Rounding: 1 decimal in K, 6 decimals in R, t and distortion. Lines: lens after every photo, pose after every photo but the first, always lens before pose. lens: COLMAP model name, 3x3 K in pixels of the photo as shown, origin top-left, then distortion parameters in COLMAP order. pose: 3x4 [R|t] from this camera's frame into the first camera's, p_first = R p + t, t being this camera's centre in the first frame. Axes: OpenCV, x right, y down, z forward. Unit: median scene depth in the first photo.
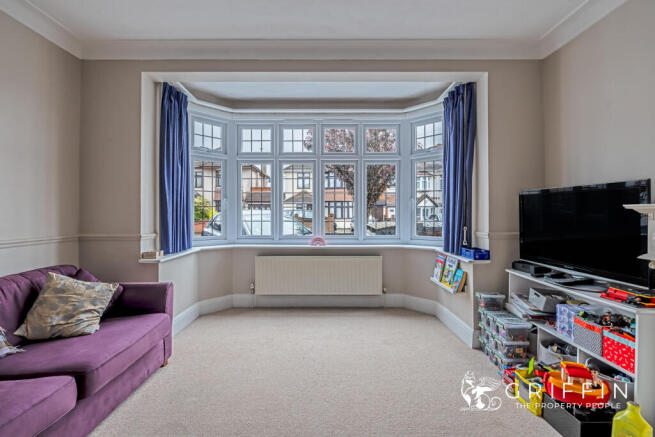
lens RADIAL K [[291.8, 0, 327.2], [0, 291.8, 214.8], [0, 0, 1]] dist [-0.000094, -0.000336]
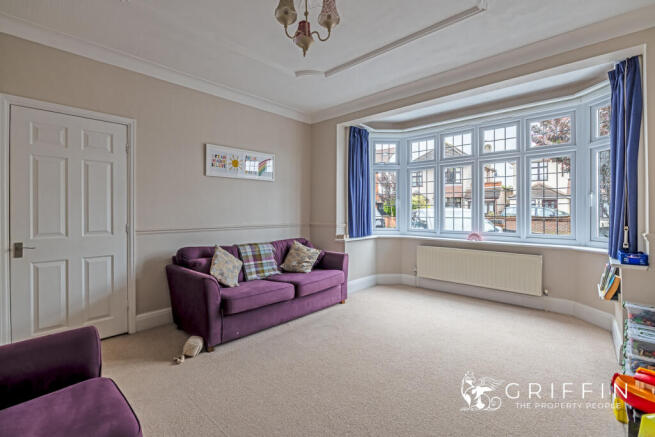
lens RADIAL K [[291.8, 0, 327.2], [0, 291.8, 214.8], [0, 0, 1]] dist [-0.000094, -0.000336]
pose [[0.735674, 0.009683, -0.677266, 0.404633], [-0.003257, 0.999937, 0.010758, -0.000157], [0.677327, -0.005709, 0.735659, -0.223779]]
